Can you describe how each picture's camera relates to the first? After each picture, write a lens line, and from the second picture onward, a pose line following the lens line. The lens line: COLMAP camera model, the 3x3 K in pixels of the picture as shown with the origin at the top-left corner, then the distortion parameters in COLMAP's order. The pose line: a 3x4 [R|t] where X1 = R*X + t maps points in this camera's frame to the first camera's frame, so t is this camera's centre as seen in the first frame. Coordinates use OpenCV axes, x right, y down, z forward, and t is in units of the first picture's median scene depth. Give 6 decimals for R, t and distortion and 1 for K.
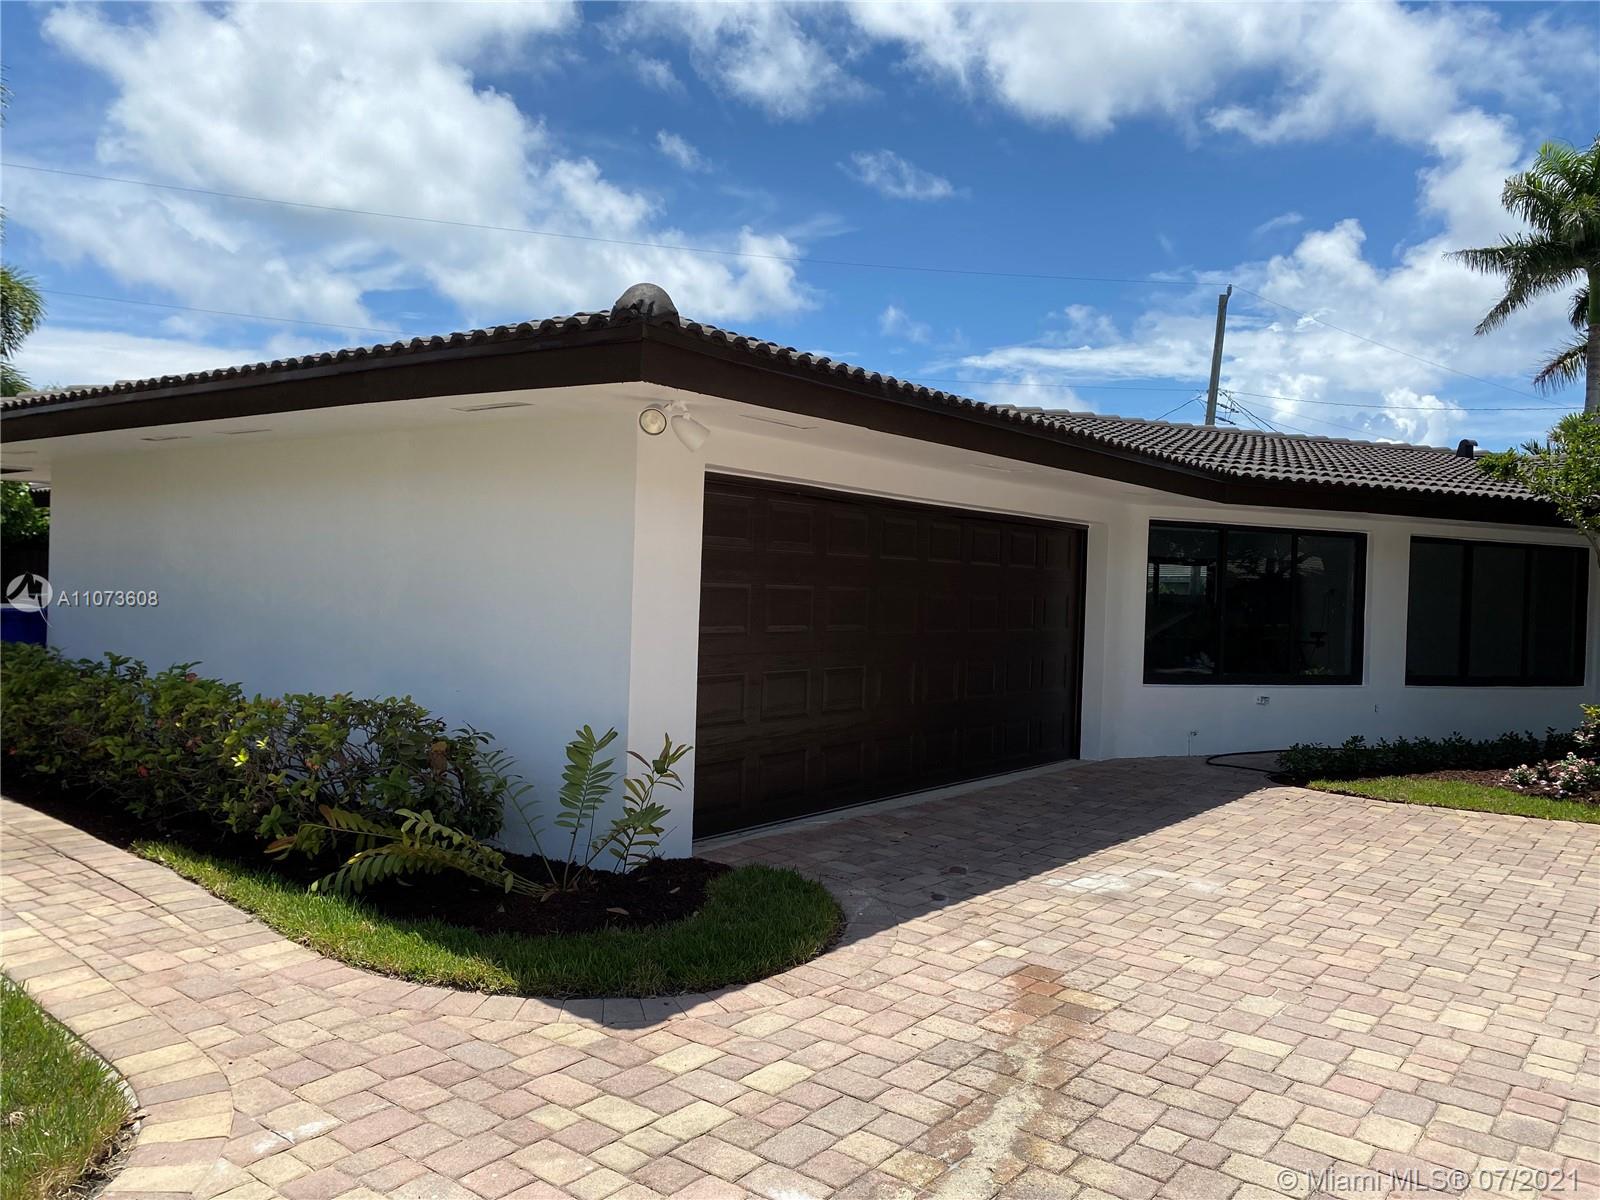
lens RADIAL K [[1221.5, 0, 788.5], [0, 1221.5, 600.8], [0, 0, 1]] dist [0.030593, -0.026636]
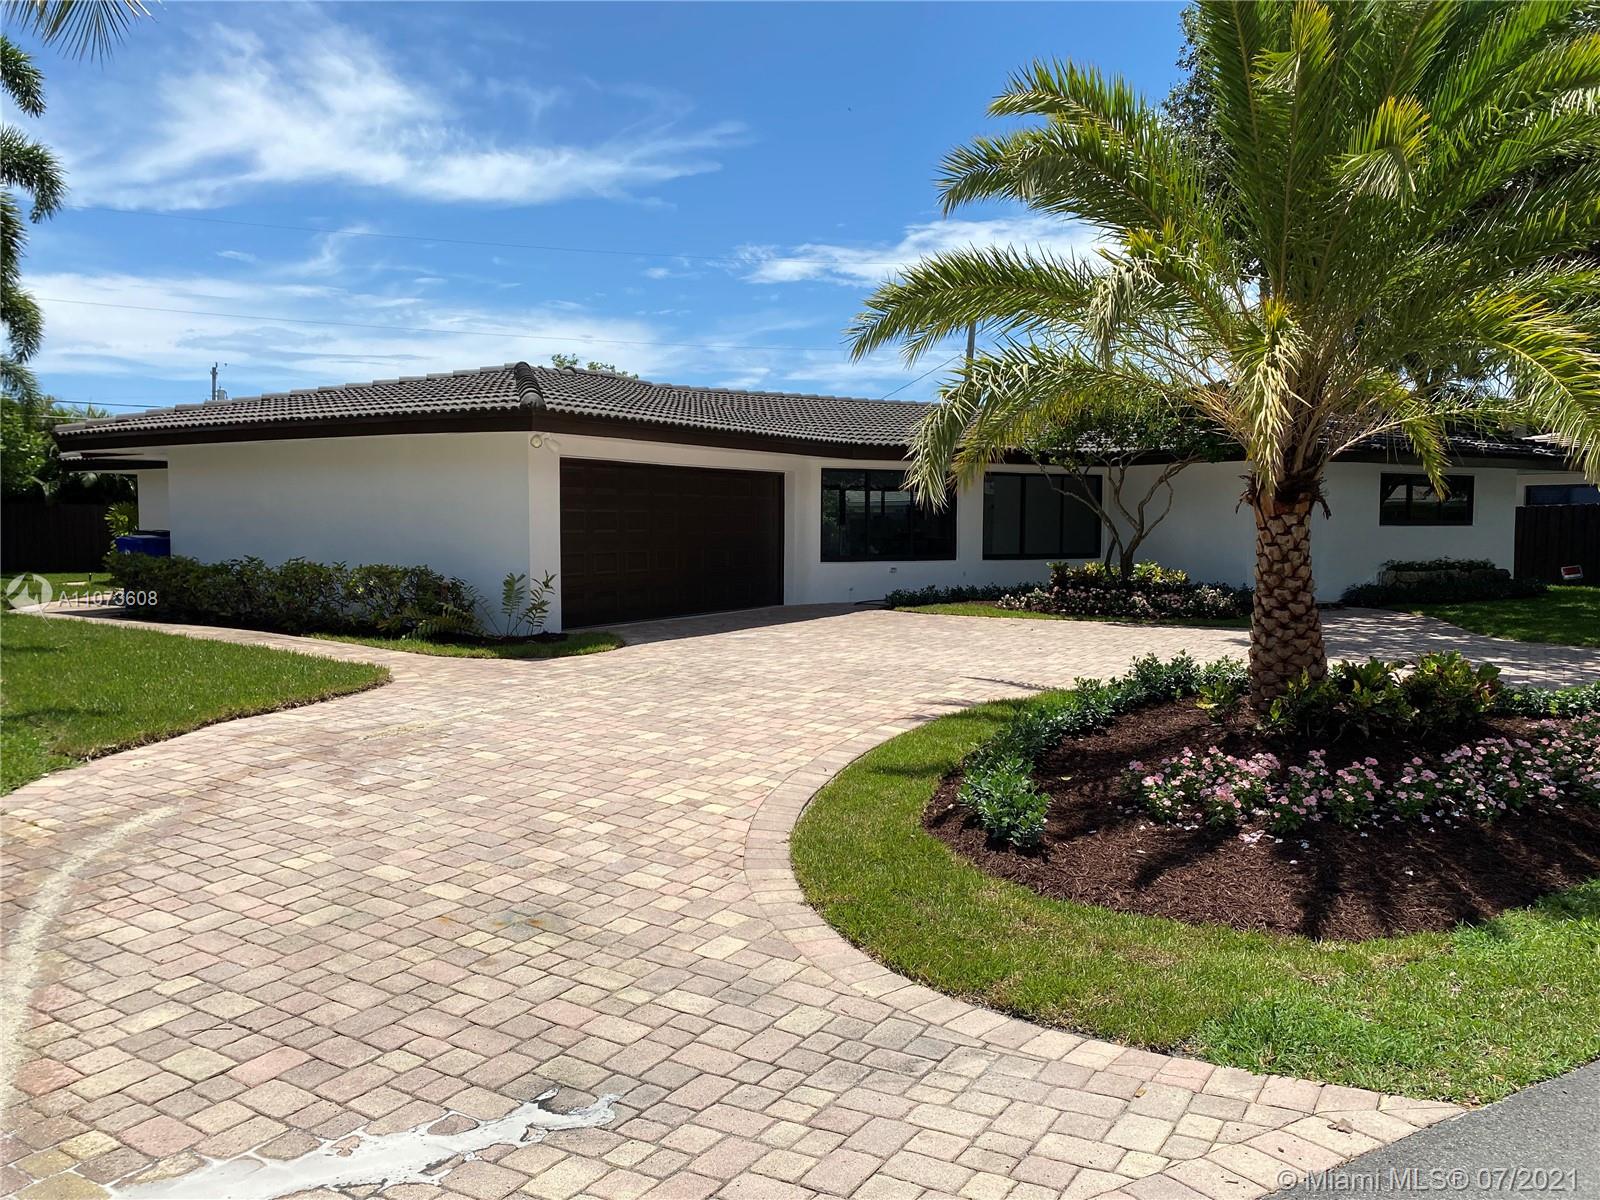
lens RADIAL K [[1221.5, 0, 791.4], [0, 1221.5, 584.8], [0, 0, 1]] dist [0.030593, -0.026636]
pose [[0.993458, -0.036792, 0.108113, 0.104868], [0.032085, 0.998473, 0.044967, 0.037038], [-0.109602, -0.041204, 0.993121, -1.286410]]
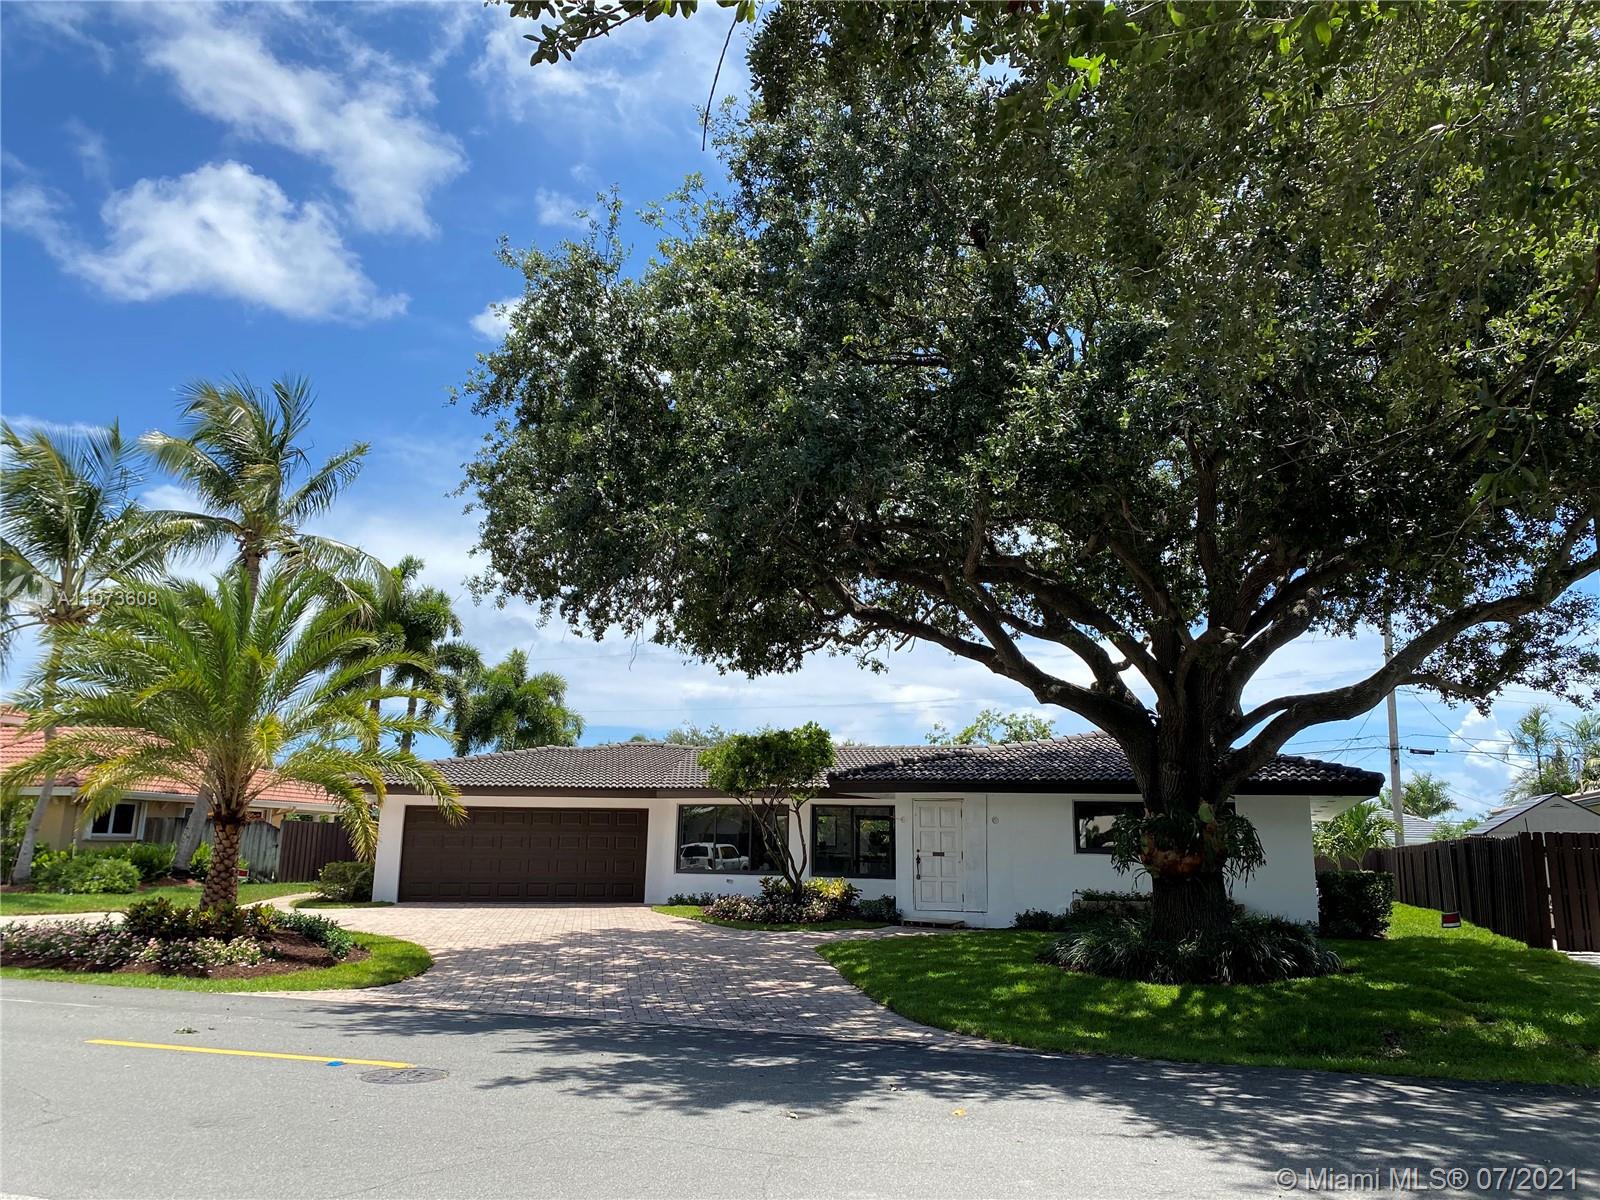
lens RADIAL K [[1221.5, 0, 790.5], [0, 1221.5, 575.3], [0, 0, 1]] dist [0.030593, -0.026636]
pose [[0.726638, -0.170291, -0.665581, 3.908174], [0.000012, 0.968797, -0.247856, 0.173515], [0.687021, 0.180093, 0.703966, -1.214780]]
